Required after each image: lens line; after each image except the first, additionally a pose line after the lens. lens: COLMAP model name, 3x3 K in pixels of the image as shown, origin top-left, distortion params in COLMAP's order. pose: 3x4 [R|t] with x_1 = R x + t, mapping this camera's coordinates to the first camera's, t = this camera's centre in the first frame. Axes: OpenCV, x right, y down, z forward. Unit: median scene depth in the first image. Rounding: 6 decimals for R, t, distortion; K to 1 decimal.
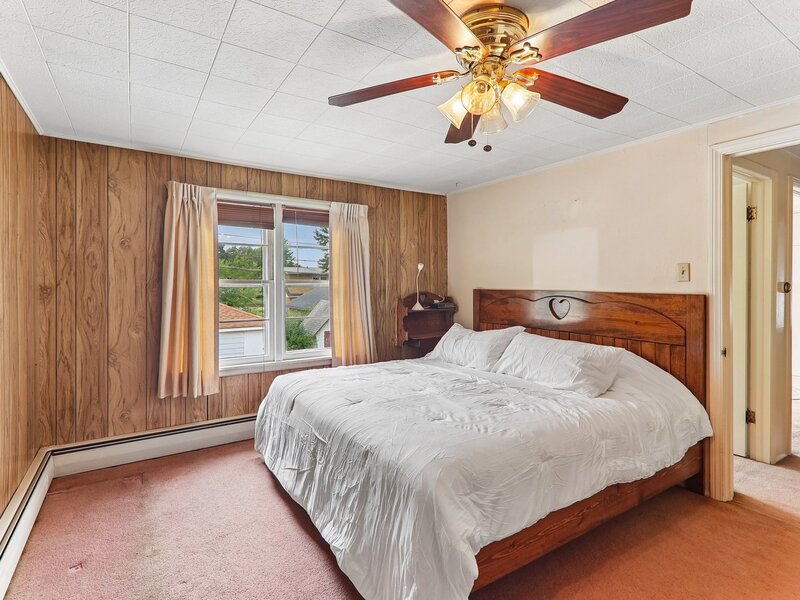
lens RADIAL K [[414.0, 0, 399.2], [0, 414.0, 294.5], [0, 0, 1]] dist [0.004373, 0.002579]
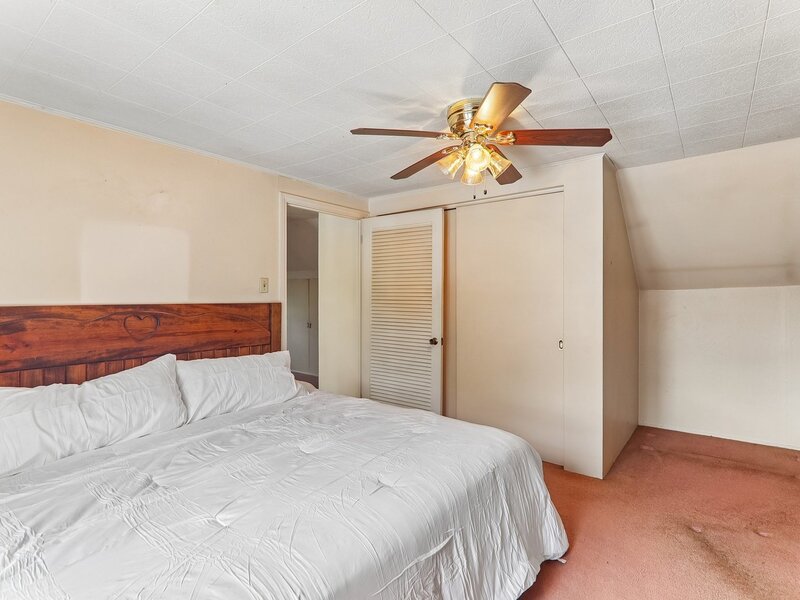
lens RADIAL K [[414.0, 0, 399.9], [0, 414.0, 296.3], [0, 0, 1]] dist [0.004373, 0.002579]
pose [[-0.335876, -0.006668, 0.941882, -0.580708], [0.020343, 0.999690, 0.014331, -0.028681], [-0.941686, 0.023974, -0.335637, 0.966086]]
